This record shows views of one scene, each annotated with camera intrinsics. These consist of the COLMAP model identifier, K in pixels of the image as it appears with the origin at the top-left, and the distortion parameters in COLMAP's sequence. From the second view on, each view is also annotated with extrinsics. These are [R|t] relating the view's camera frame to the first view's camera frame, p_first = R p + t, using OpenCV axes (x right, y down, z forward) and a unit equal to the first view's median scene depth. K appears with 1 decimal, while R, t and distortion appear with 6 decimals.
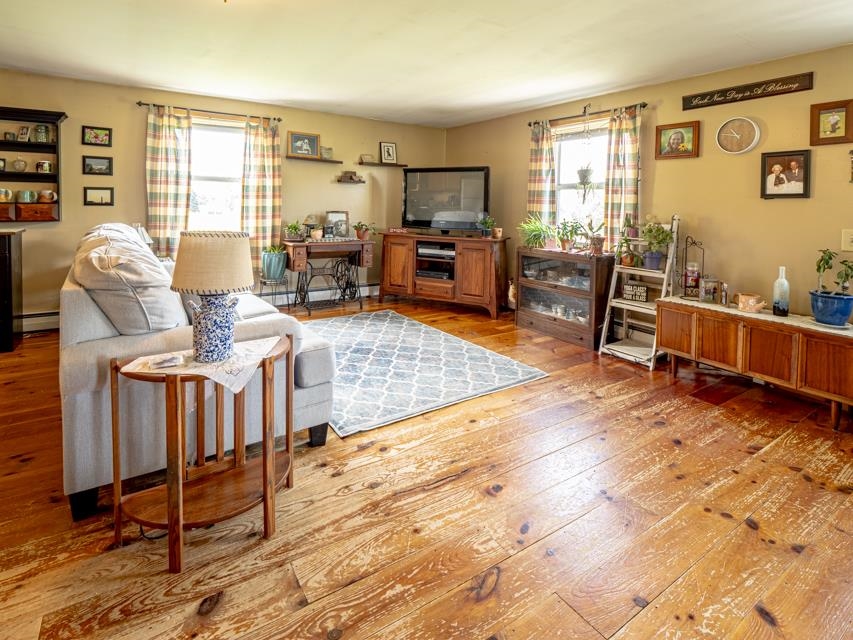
lens RADIAL K [[429.3, 0, 425.9], [0, 429.3, 228.7], [0, 0, 1]] dist [-0.019749, -0.000524]
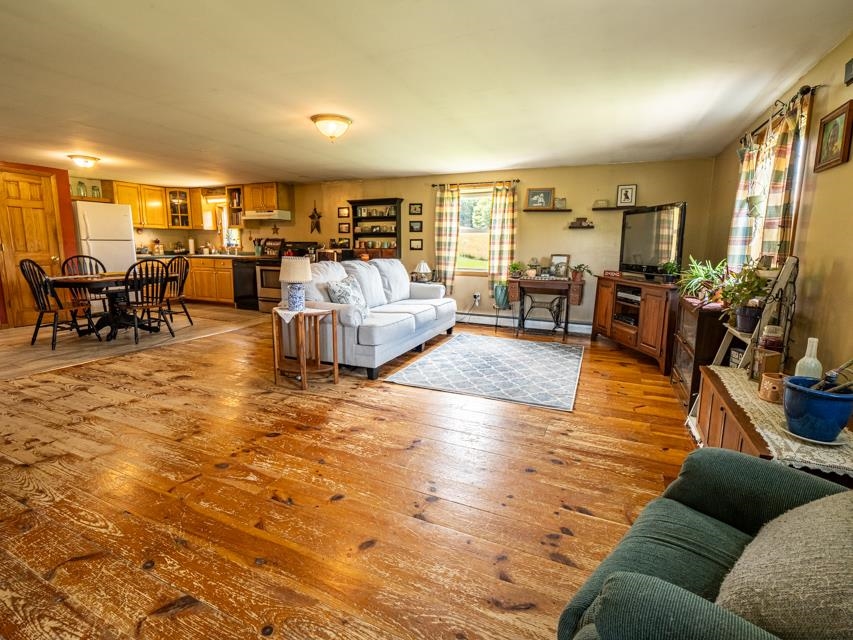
lens RADIAL K [[402.7, 0, 424.9], [0, 402.7, 315.3], [0, 0, 1]] dist [-0.014542, -0.000587]
pose [[0.544706, 0.126026, -0.829104, 0.633606], [-0.045186, 0.991618, 0.121042, 0.008794], [0.837409, -0.028468, 0.545835, 0.131966]]
